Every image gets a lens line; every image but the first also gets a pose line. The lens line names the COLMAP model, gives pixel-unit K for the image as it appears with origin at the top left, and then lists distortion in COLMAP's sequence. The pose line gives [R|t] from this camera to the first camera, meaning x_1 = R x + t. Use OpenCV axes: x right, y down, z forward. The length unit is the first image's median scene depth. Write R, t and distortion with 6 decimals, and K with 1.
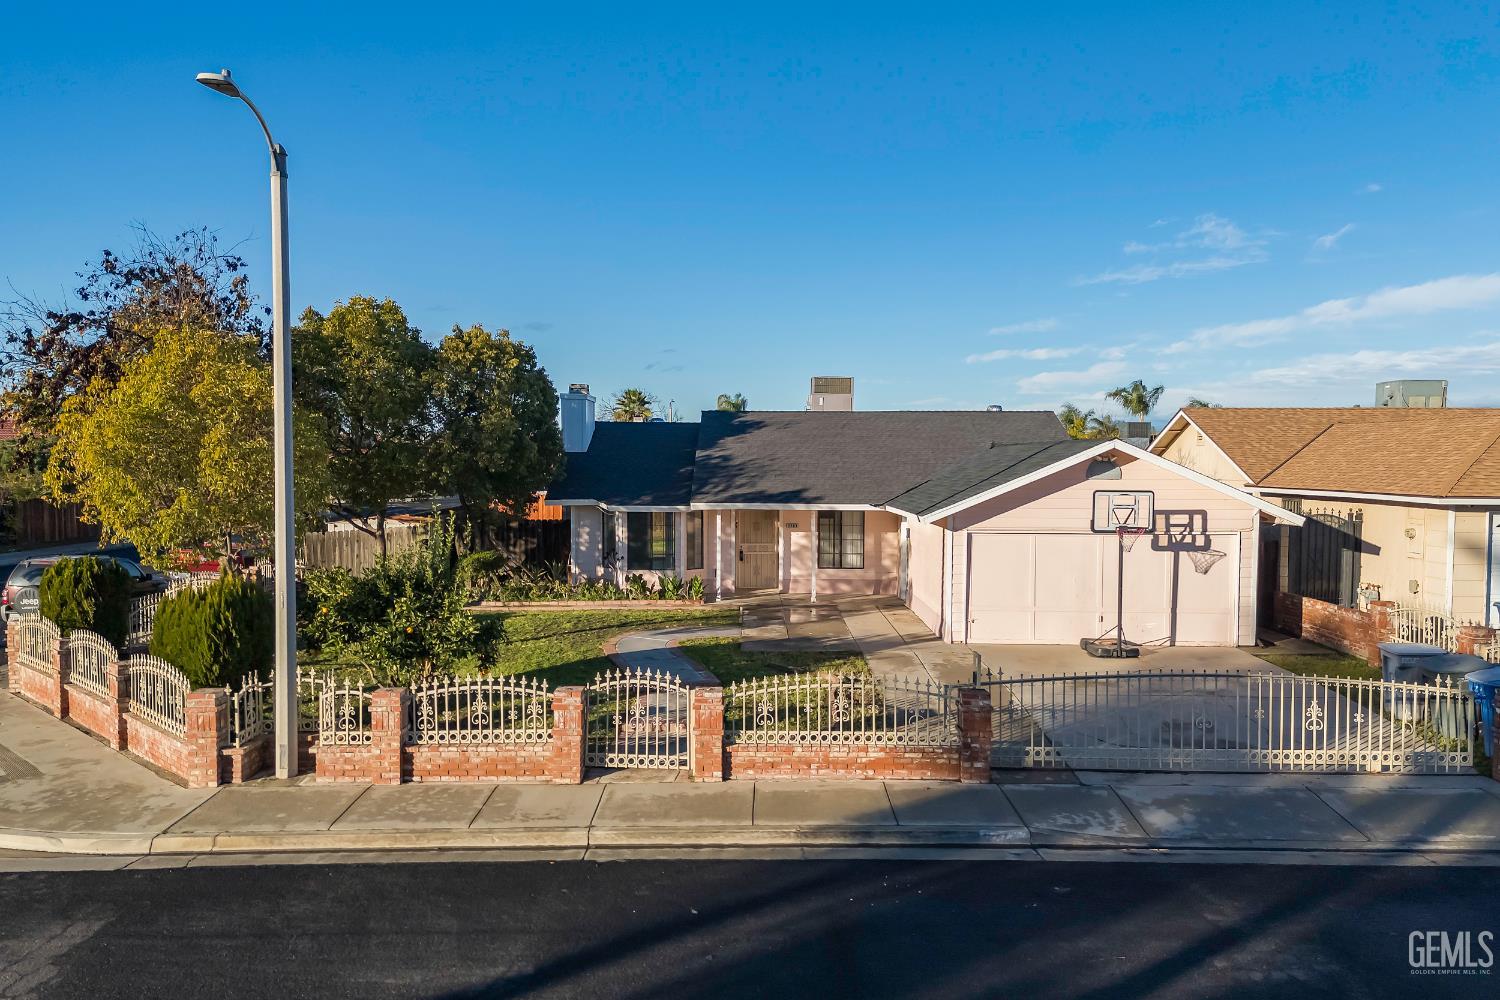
lens RADIAL K [[1028.4, 0, 790.9], [0, 1028.4, 499.3], [0, 0, 1]] dist [0.117145, -0.121537]
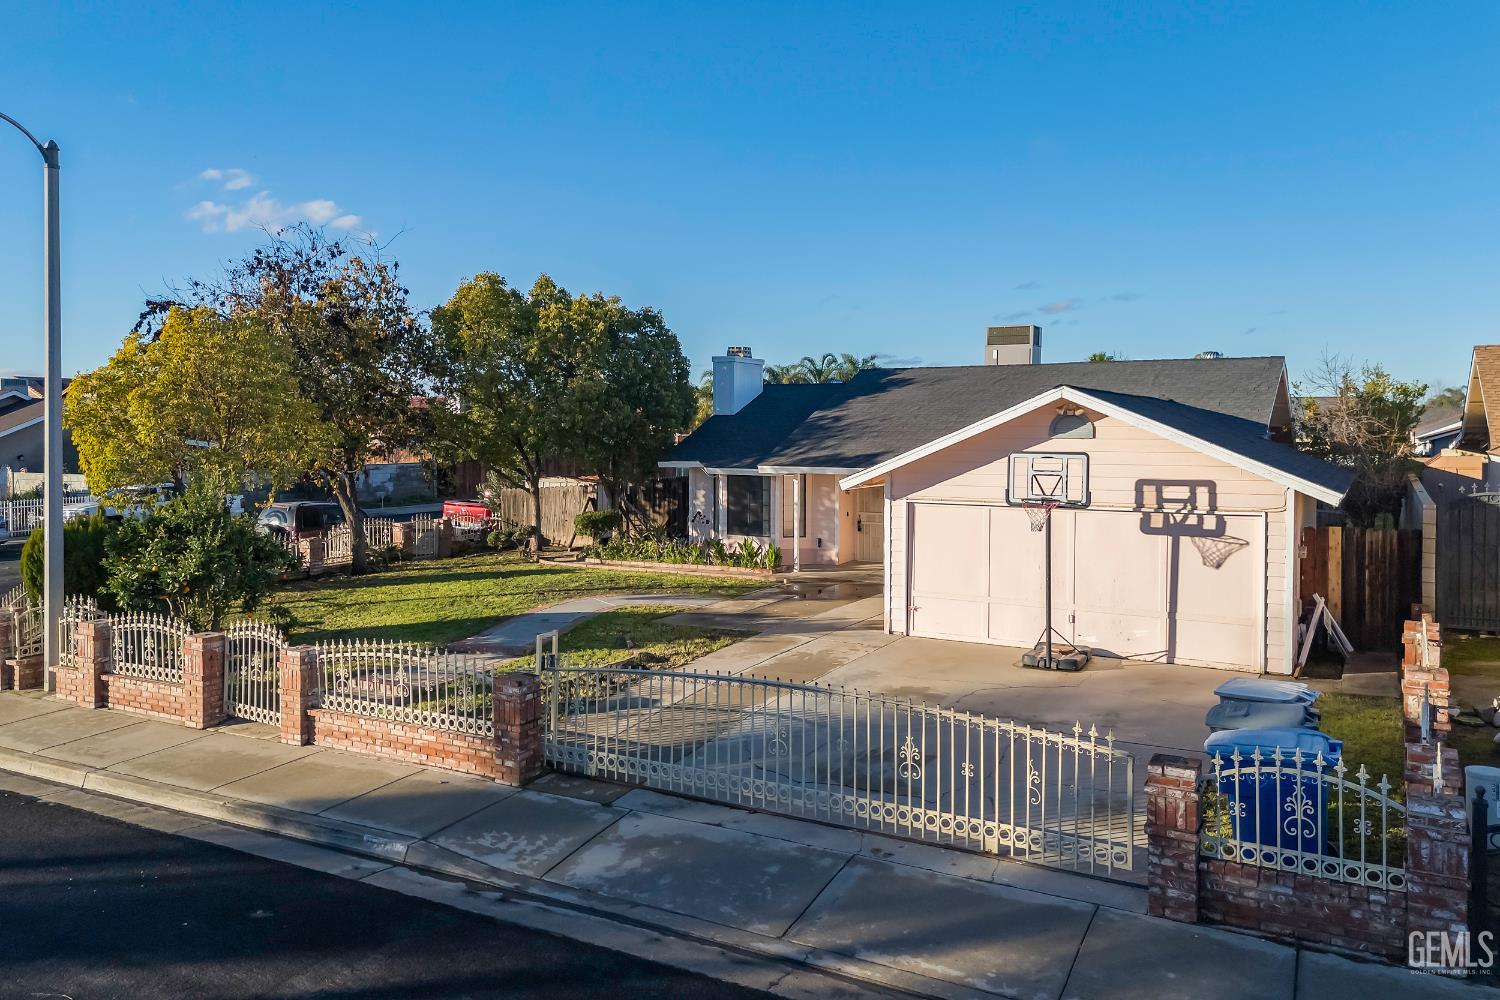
lens RADIAL K [[1050.5, 0, 750.1], [0, 1050.5, 447.9], [0, 0, 1]] dist [0.087530, -0.053484]
pose [[0.886682, 0.006356, -0.462336, 0.453784], [-0.016048, 0.999726, -0.017033, 0.005197], [0.462101, 0.022523, 0.886541, 0.188400]]
